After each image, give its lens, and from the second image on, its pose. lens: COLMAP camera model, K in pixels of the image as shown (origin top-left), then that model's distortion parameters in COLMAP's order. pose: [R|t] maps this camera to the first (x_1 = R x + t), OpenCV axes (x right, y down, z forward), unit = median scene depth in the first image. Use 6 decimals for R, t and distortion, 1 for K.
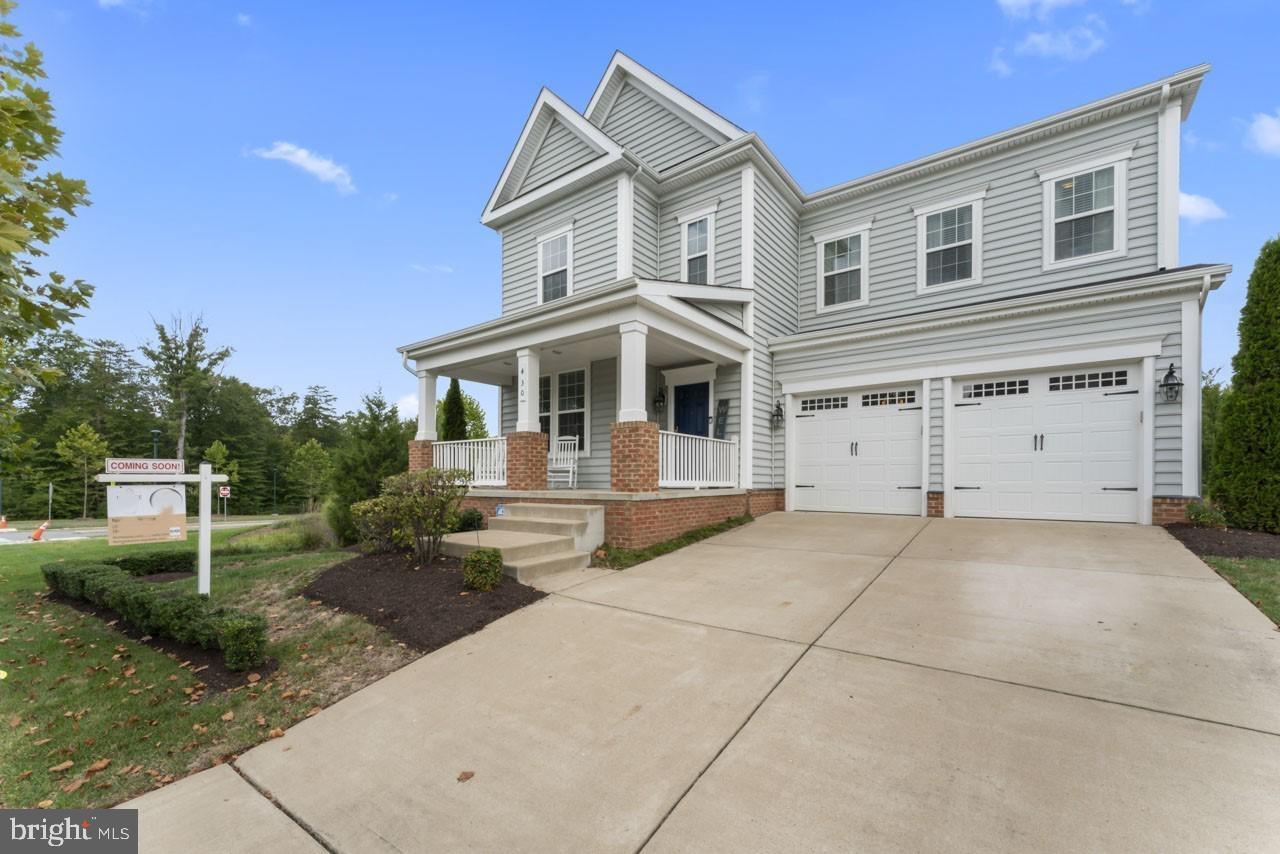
lens RADIAL K [[533.4, 0, 635.5], [0, 533.4, 485.2], [0, 0, 1]] dist [0.000443, 0.000175]
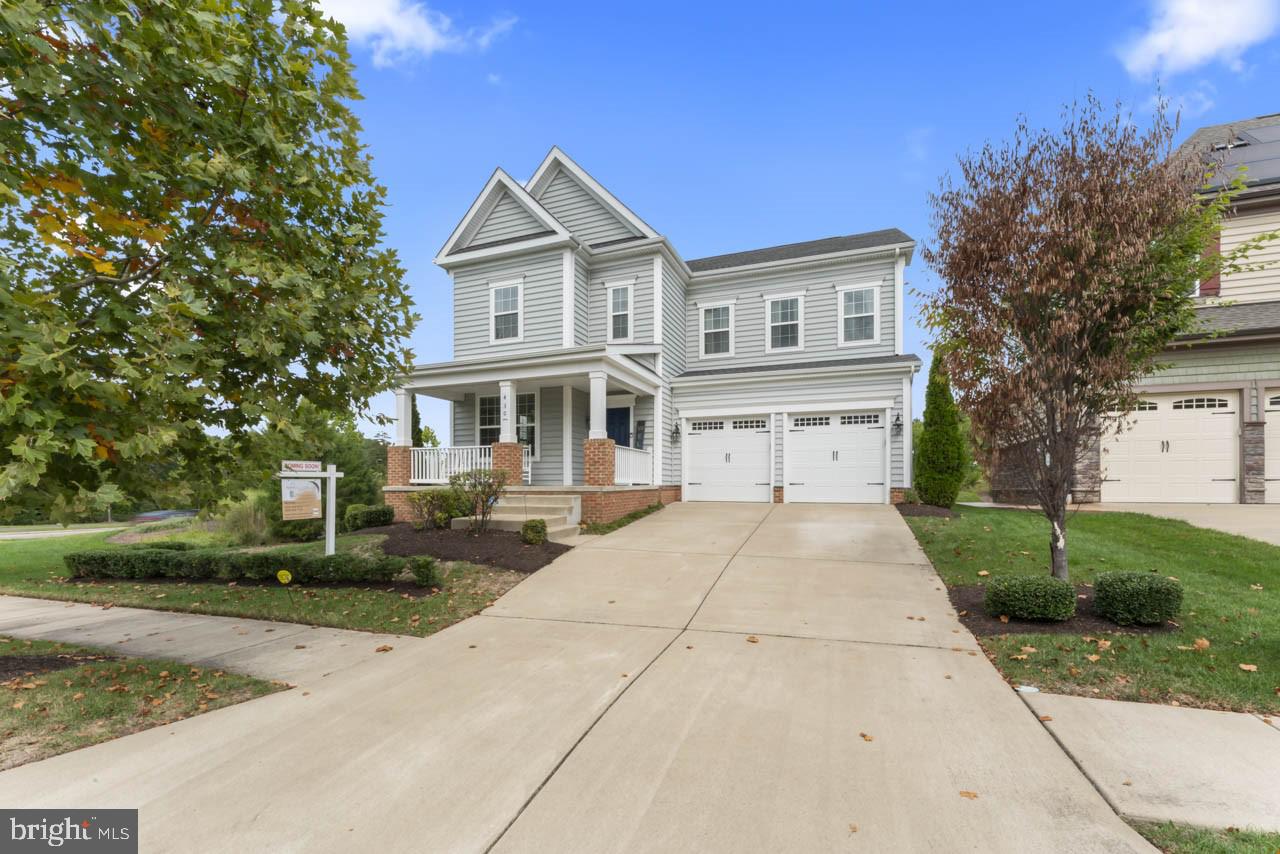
lens RADIAL K [[544.3, 0, 638.8], [0, 544.3, 487.7], [0, 0, 1]] dist [-0.000168, -0.000050]
pose [[0.960119, -0.002981, 0.279577, -0.238640], [0.003700, 0.999991, -0.002045, 0.015546], [-0.279568, 0.002998, 0.960121, -0.357998]]
